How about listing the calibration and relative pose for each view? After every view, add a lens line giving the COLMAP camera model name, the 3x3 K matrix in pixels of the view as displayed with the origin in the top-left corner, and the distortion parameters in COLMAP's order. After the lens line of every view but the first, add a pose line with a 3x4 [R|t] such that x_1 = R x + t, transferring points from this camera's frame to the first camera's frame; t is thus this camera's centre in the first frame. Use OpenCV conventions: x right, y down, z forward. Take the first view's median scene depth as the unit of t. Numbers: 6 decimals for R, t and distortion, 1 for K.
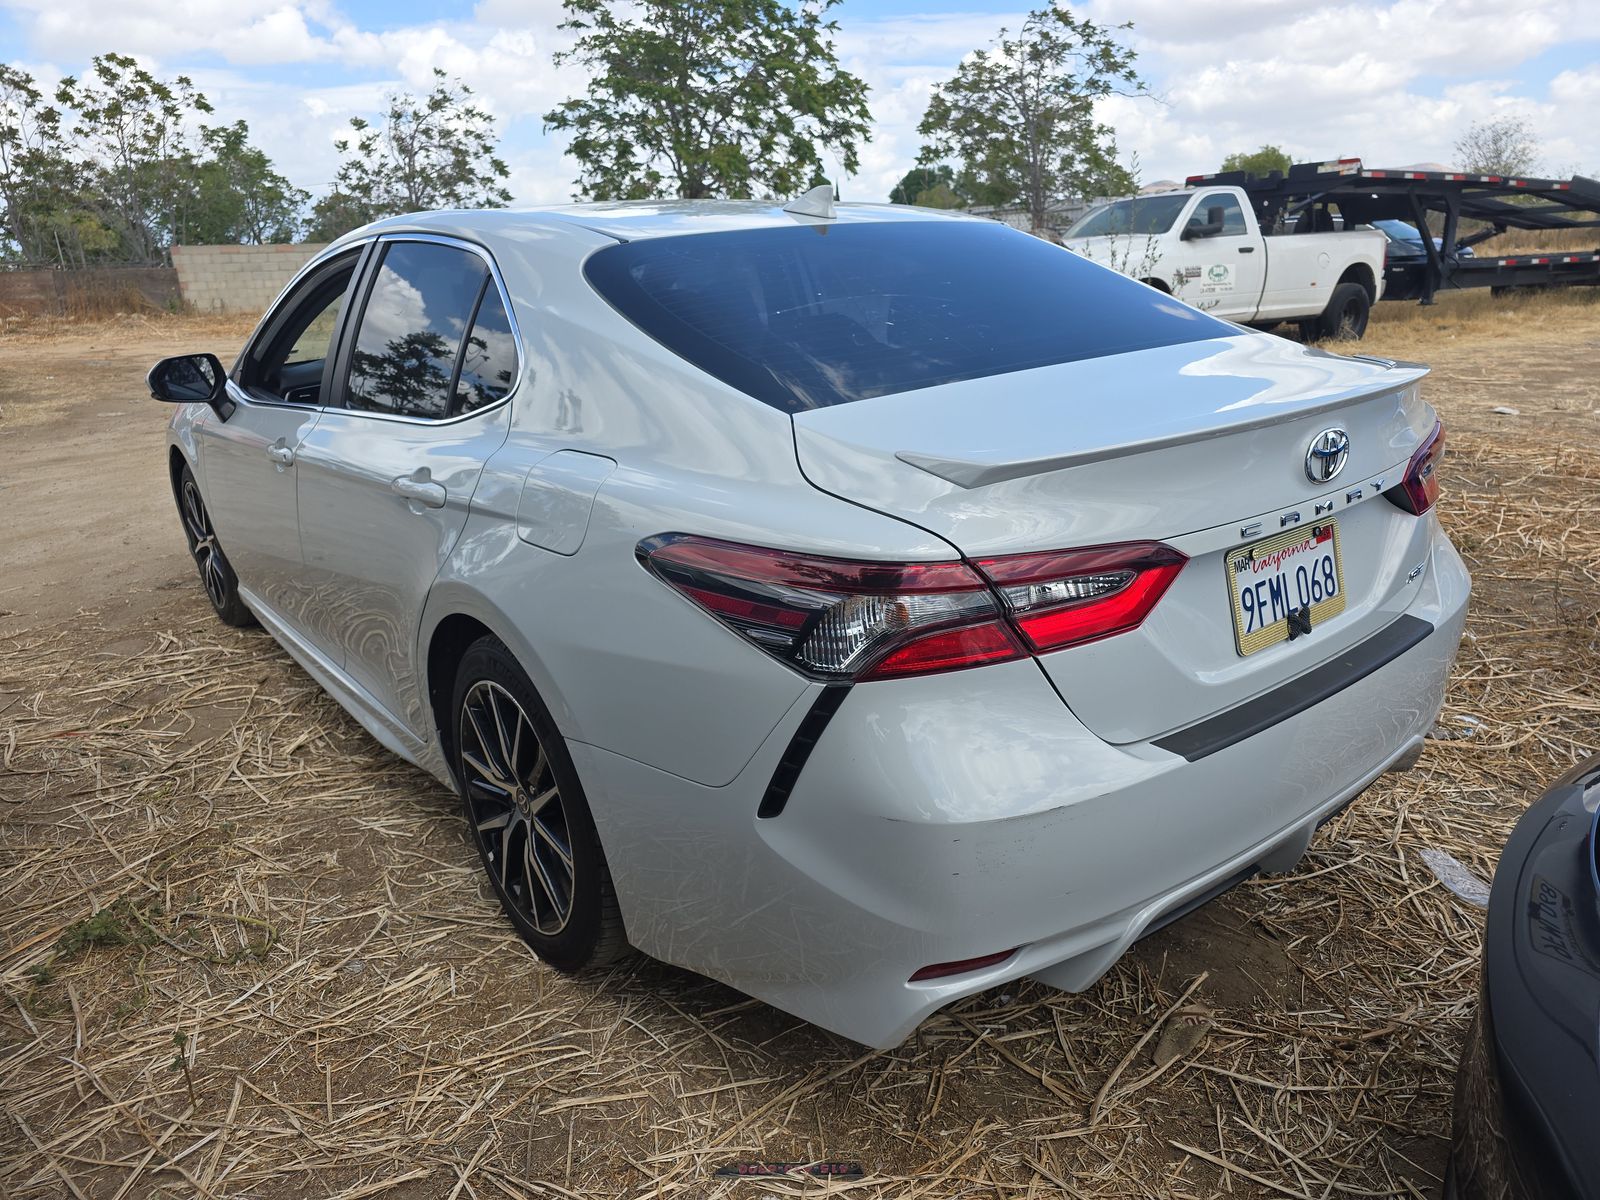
lens RADIAL K [[1080.5, 0, 790.1], [0, 1080.5, 595.2], [0, 0, 1]] dist [0.046328, -0.037171]
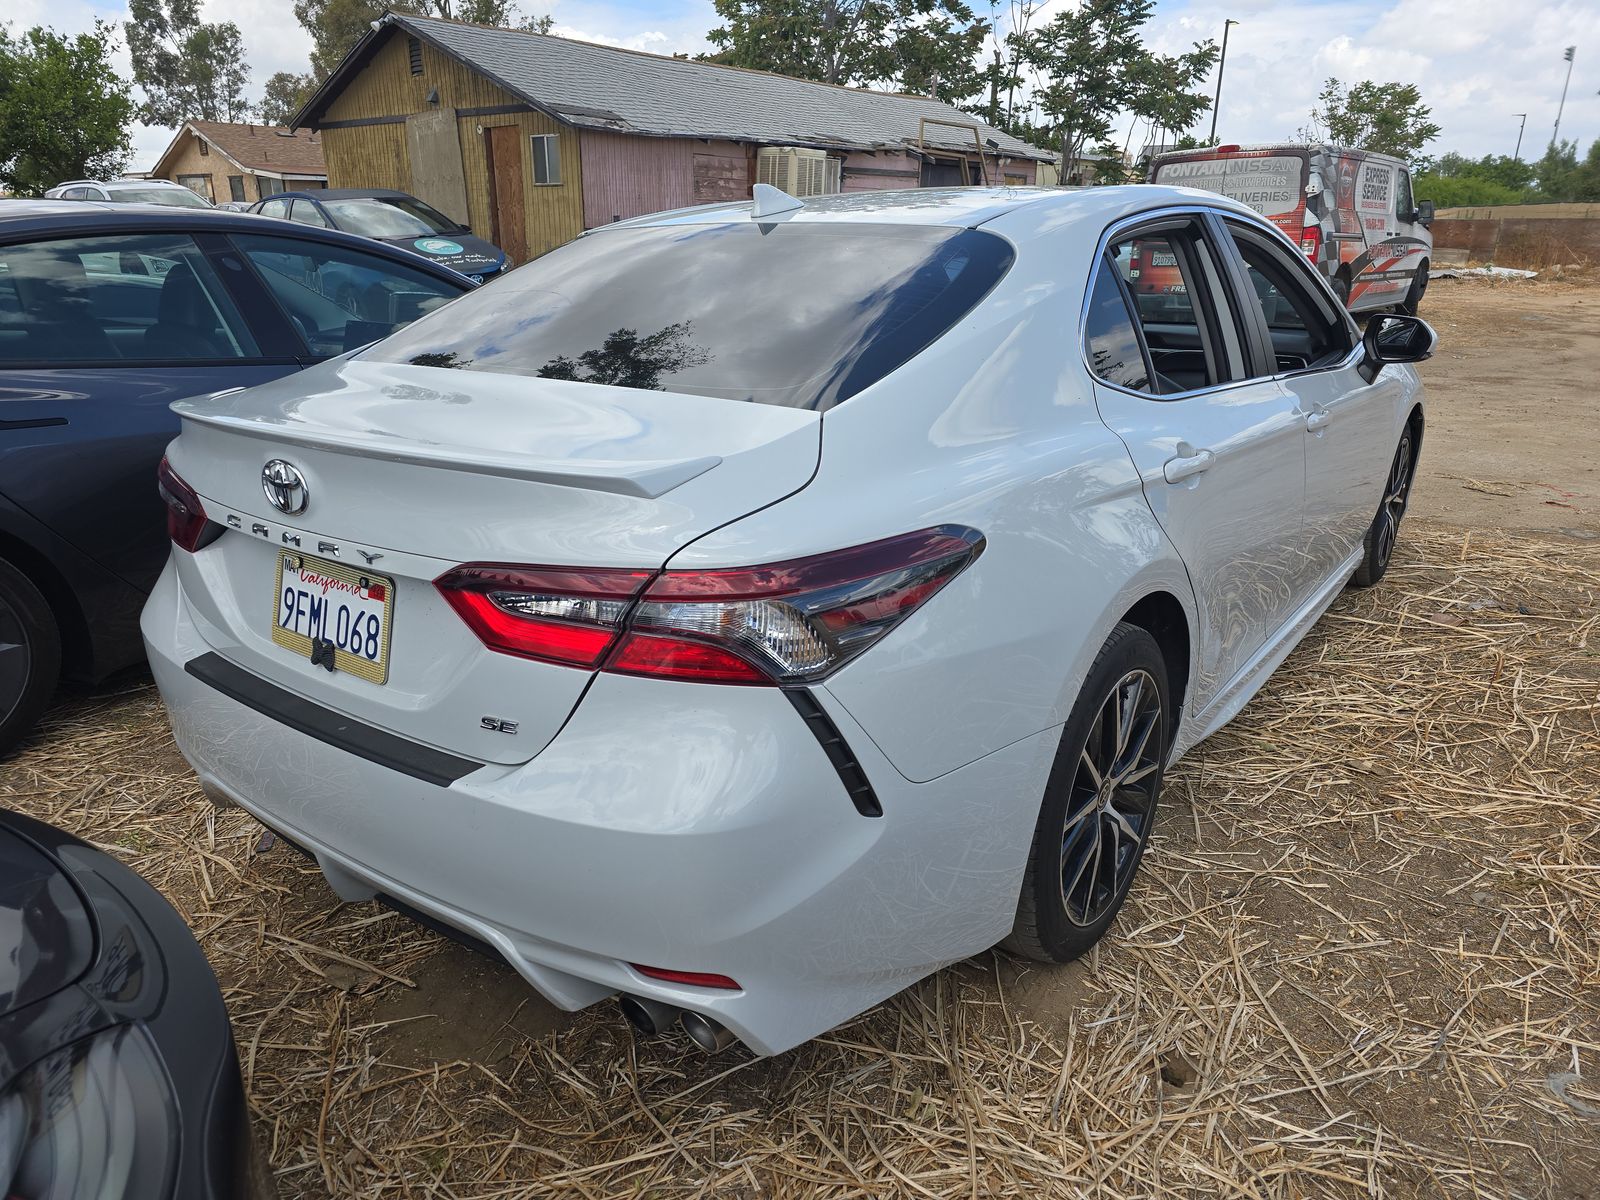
lens RADIAL K [[1080.5, 0, 790.1], [0, 1080.5, 595.2], [0, 0, 1]] dist [0.046328, -0.037171]
pose [[0.251189, 0.342665, -0.905254, 0.194124], [-0.295907, 0.917650, 0.265249, -0.055073], [0.921598, 0.201243, 0.331900, 0.140510]]
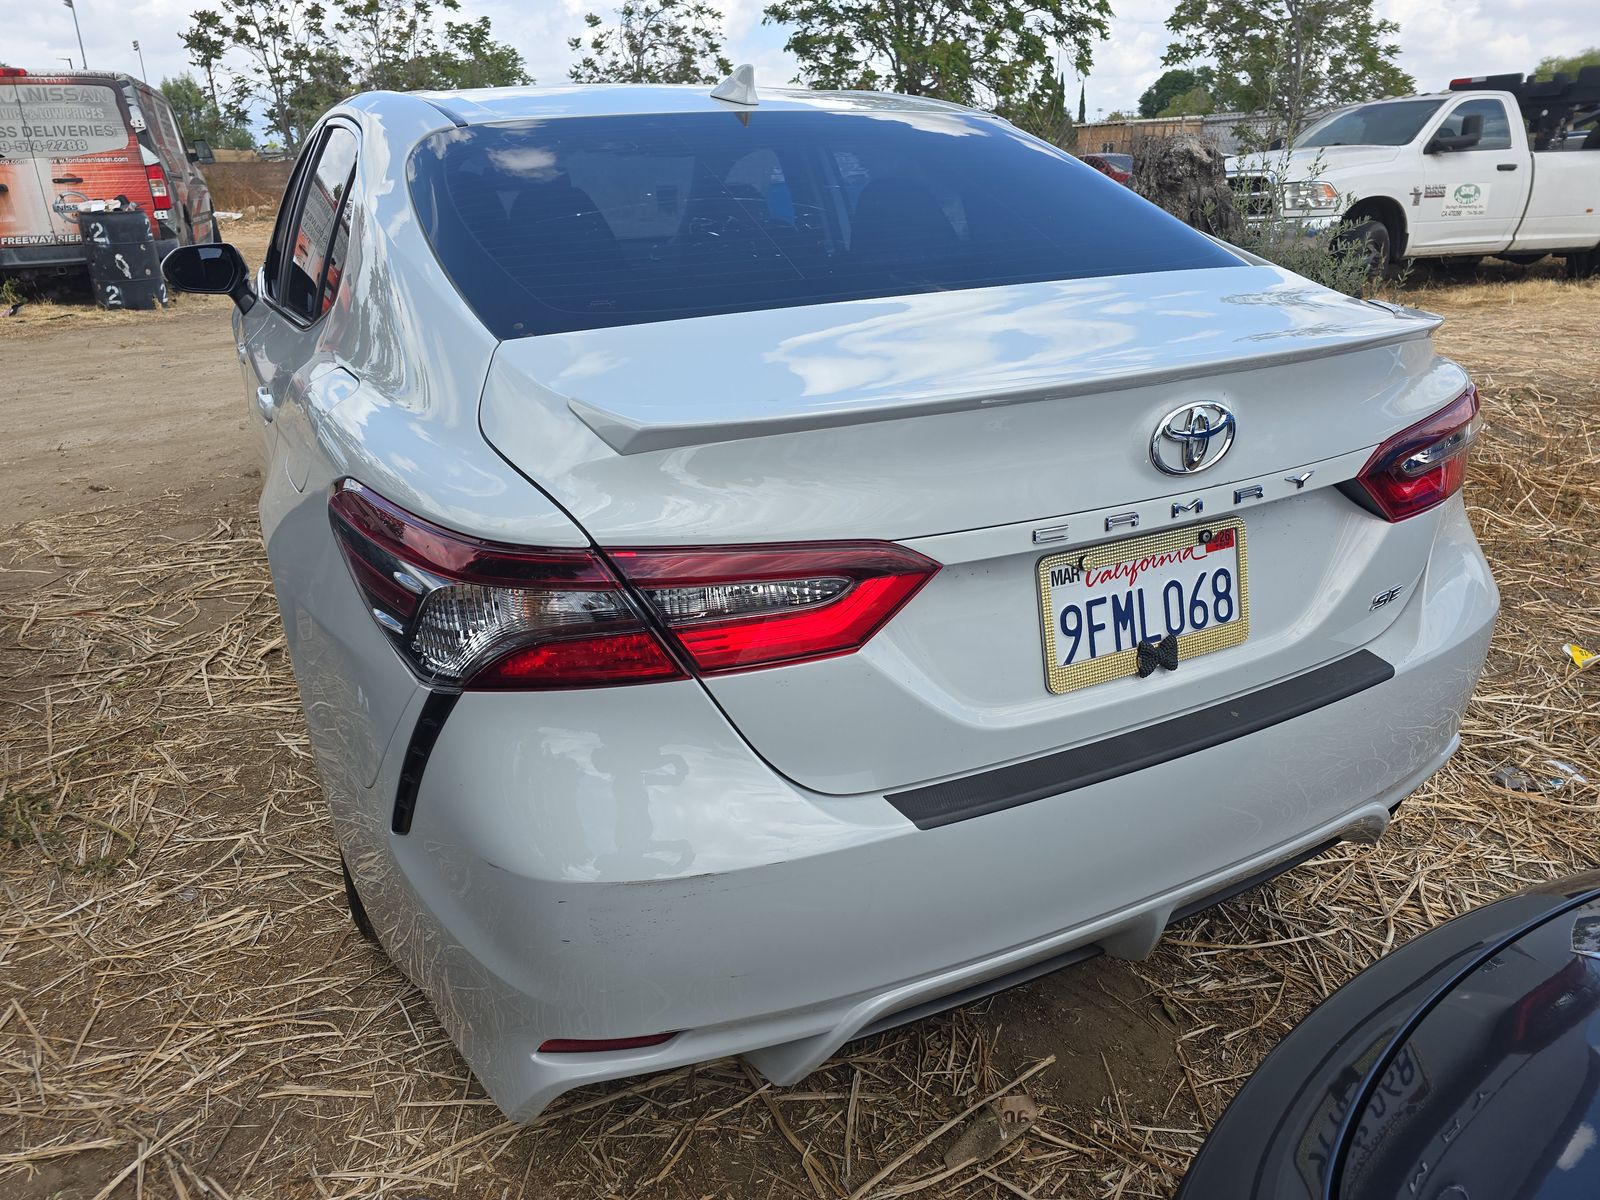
lens RADIAL K [[1080.5, 0, 790.1], [0, 1080.5, 595.2], [0, 0, 1]] dist [0.046328, -0.037171]
pose [[0.980558, 0.093154, -0.172708, 0.045708], [-0.079798, 0.993371, 0.082743, -0.007822], [0.179271, -0.067353, 0.981491, 0.028295]]
